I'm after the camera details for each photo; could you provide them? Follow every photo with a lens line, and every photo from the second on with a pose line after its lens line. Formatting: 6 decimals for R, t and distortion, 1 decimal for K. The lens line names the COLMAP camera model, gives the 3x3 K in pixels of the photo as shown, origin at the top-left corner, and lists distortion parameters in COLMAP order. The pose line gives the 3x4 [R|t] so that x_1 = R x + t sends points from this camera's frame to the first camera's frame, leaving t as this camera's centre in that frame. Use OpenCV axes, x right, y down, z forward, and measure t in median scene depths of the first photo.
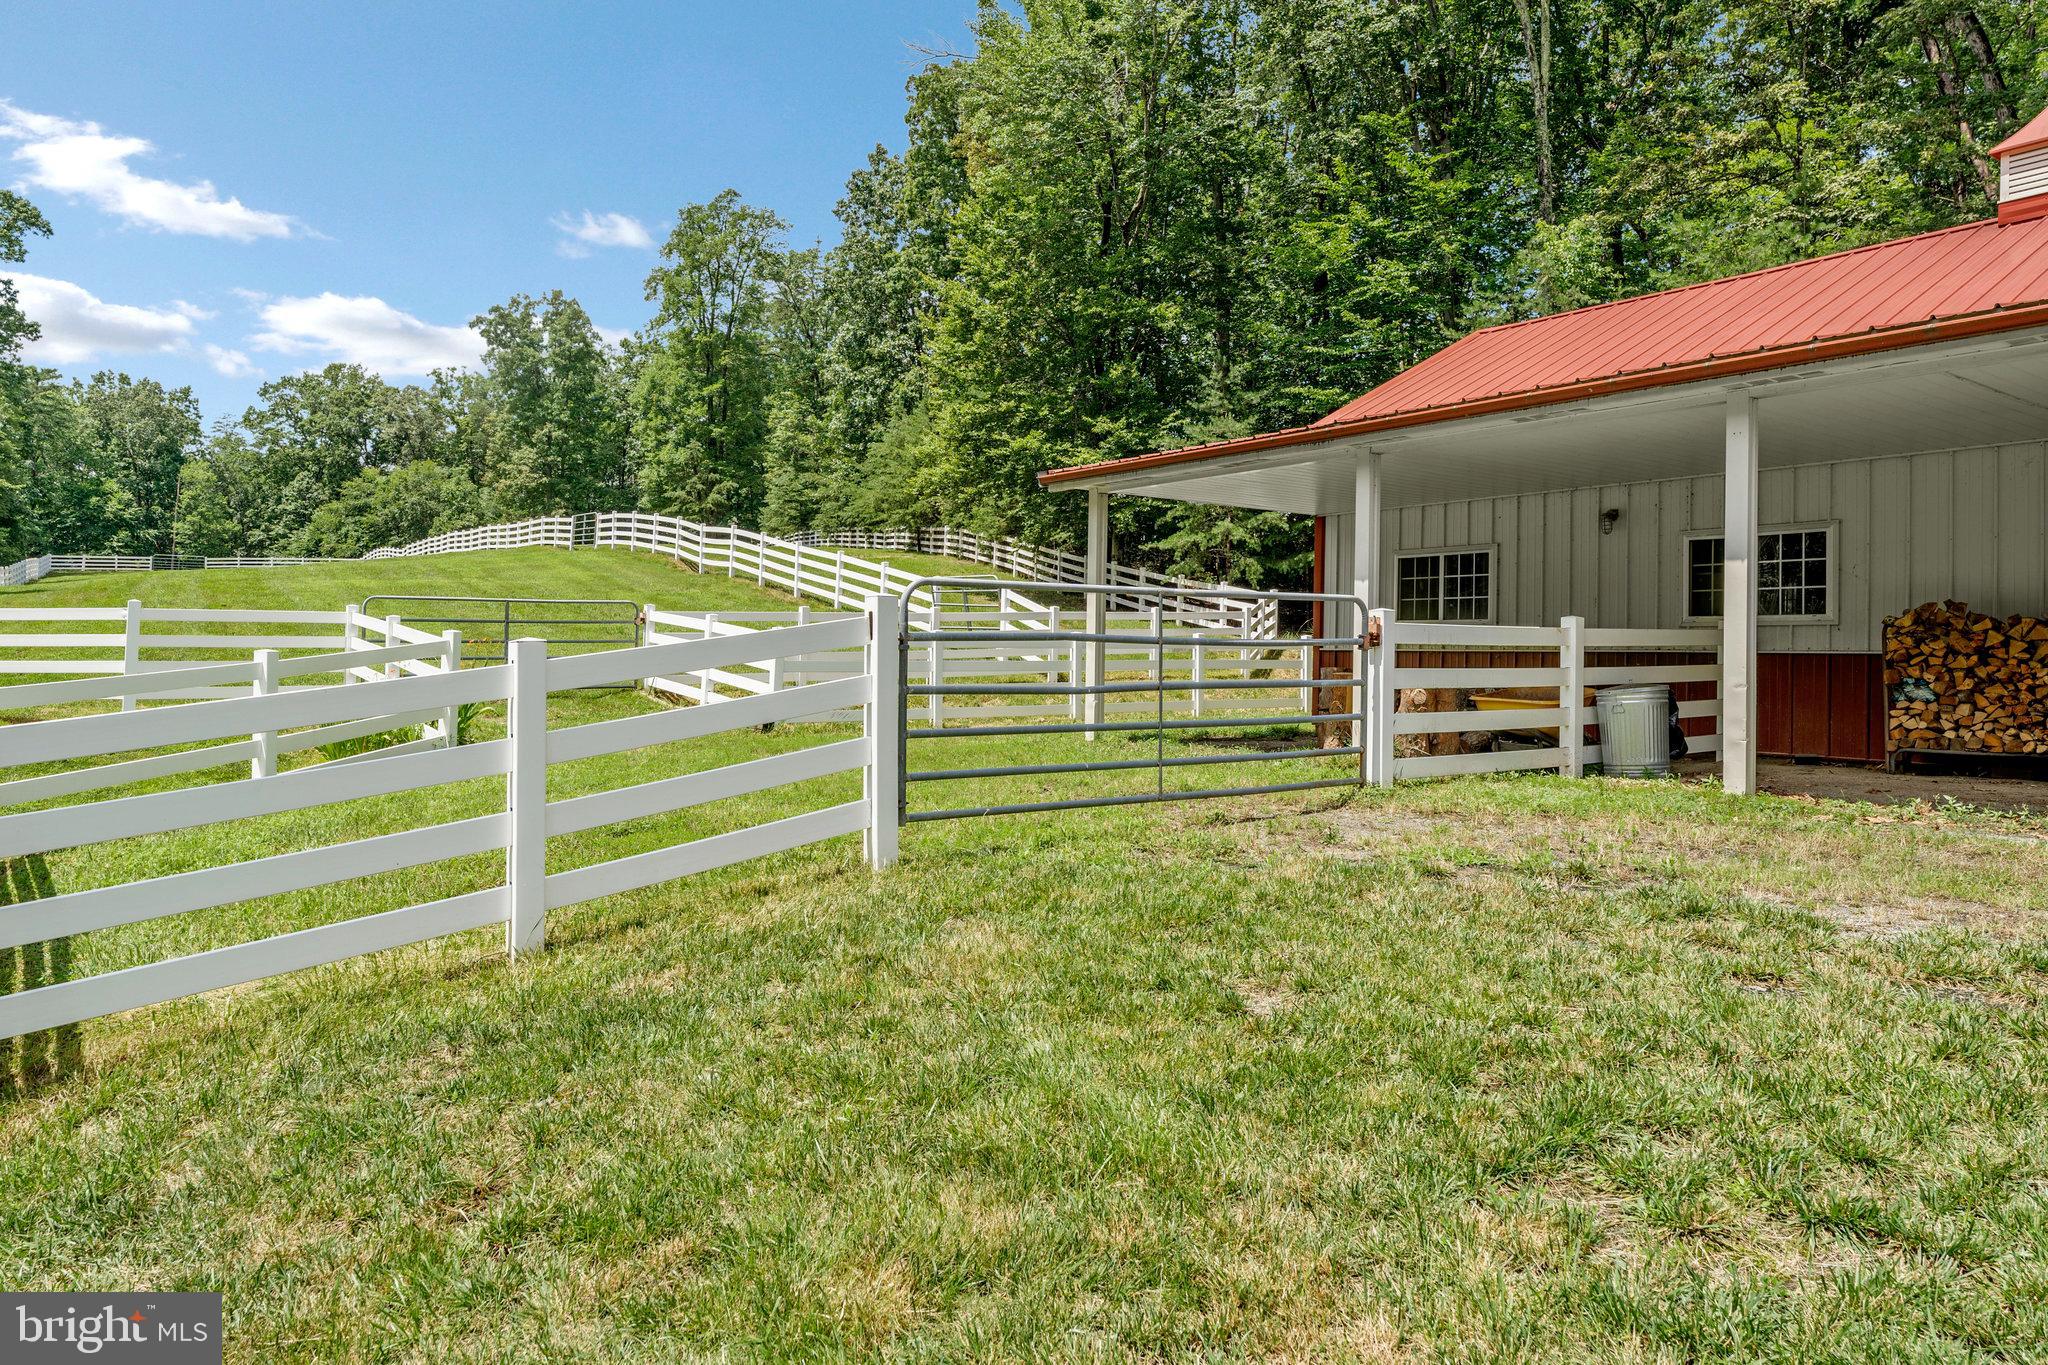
lens RADIAL K [[1242.6, 0, 1035.4], [0, 1242.6, 647.7], [0, 0, 1]] dist [0.004444, 0.000371]
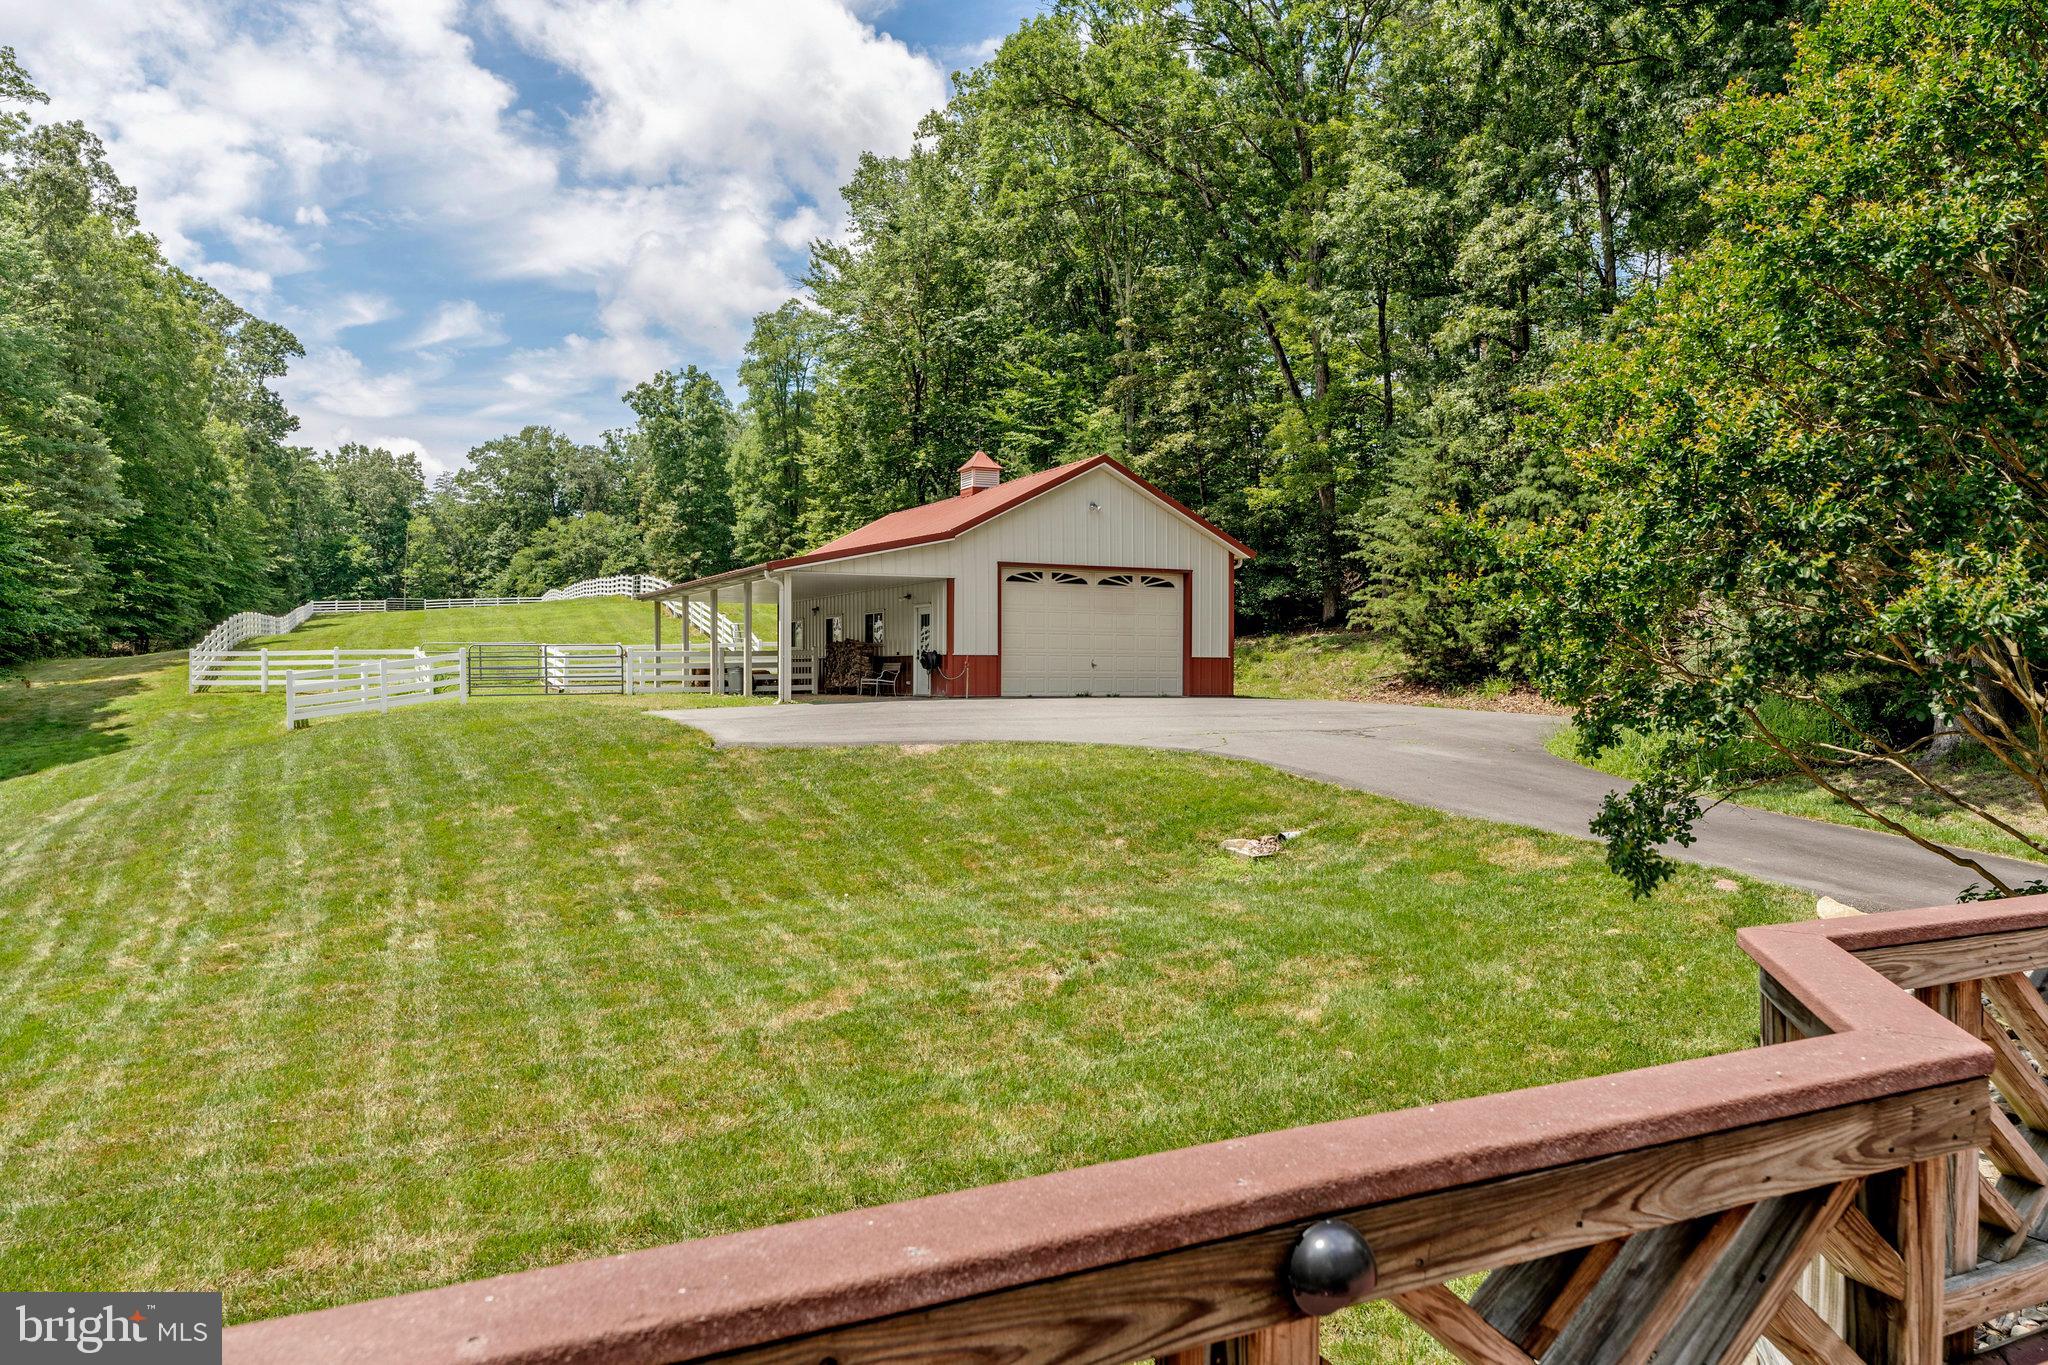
lens RADIAL K [[1334.4, 0, 1024.7], [0, 1334.4, 683.9], [0, 0, 1]] dist [0.059303, 0.003927]
pose [[0.982594, -0.011439, -0.185416, 0.144348], [0.013973, 0.999826, 0.012365, 0.002961], [0.185242, -0.014740, 0.982582, -0.181311]]
